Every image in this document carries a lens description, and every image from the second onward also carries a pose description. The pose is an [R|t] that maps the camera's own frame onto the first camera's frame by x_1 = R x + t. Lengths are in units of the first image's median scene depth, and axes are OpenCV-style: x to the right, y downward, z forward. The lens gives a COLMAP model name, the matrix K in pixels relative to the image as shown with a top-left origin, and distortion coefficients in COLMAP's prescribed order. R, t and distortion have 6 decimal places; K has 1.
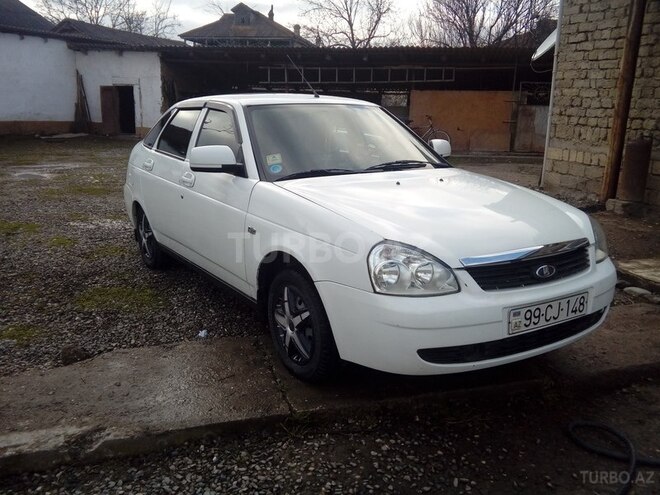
lens RADIAL K [[596.0, 0, 330.0], [0, 596.0, 247.5], [0, 0, 1]] dist [0.068342, -0.126404]
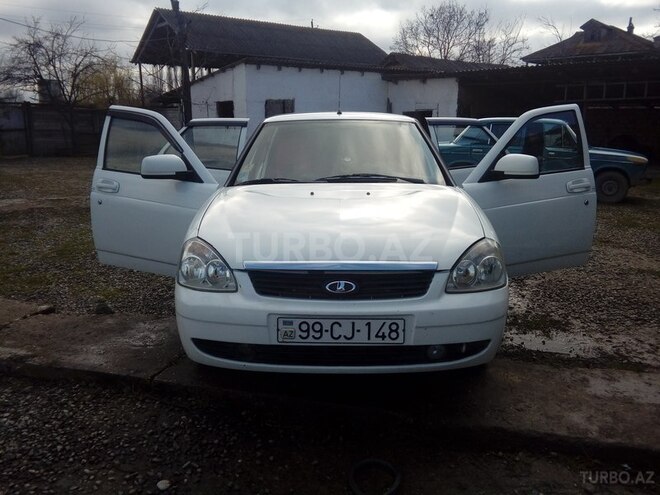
lens RADIAL K [[596.0, 0, 330.0], [0, 596.0, 247.5], [0, 0, 1]] dist [0.068342, -0.126404]
pose [[0.827564, 0.094163, -0.553418, 0.849190], [-0.115215, 0.993335, -0.003275, -0.017538], [0.549421, 0.066473, 0.832897, 0.189976]]
